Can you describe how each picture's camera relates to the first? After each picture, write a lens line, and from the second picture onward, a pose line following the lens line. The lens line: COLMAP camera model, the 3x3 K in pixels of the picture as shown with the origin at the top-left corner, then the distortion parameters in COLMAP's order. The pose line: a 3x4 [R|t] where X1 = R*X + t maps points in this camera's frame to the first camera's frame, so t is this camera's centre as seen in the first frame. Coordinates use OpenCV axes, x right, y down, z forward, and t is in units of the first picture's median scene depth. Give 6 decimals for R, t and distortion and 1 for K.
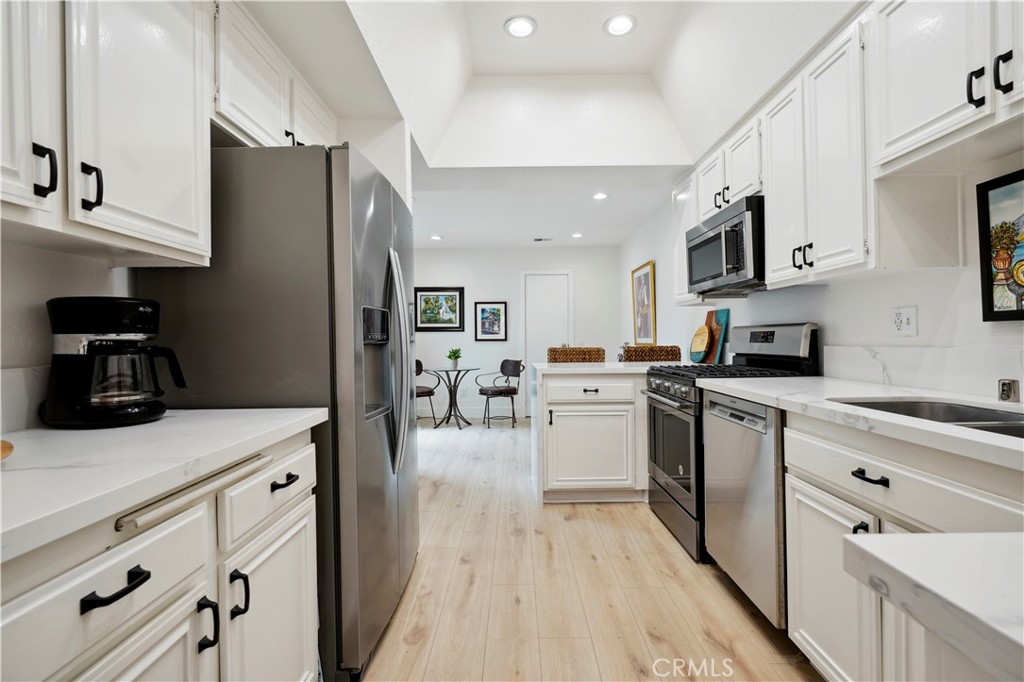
lens RADIAL K [[477.4, 0, 511.3], [0, 477.4, 339.7], [0, 0, 1]] dist [-0.000215, 0.000294]
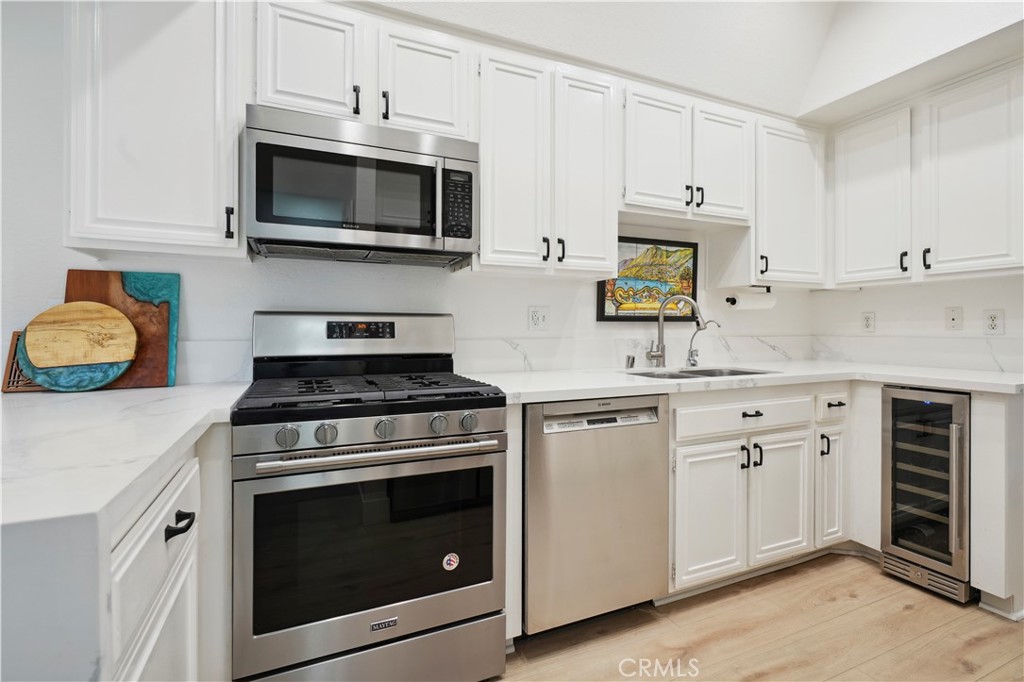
lens RADIAL K [[477.4, 0, 509.5], [0, 477.4, 328.1], [0, 0, 1]] dist [-0.000215, 0.000294]
pose [[-0.413404, 0.013842, 0.910443, -0.083137], [0.005895, 0.999904, -0.012526, 0.000671], [-0.910529, 0.000188, -0.413445, 0.491771]]
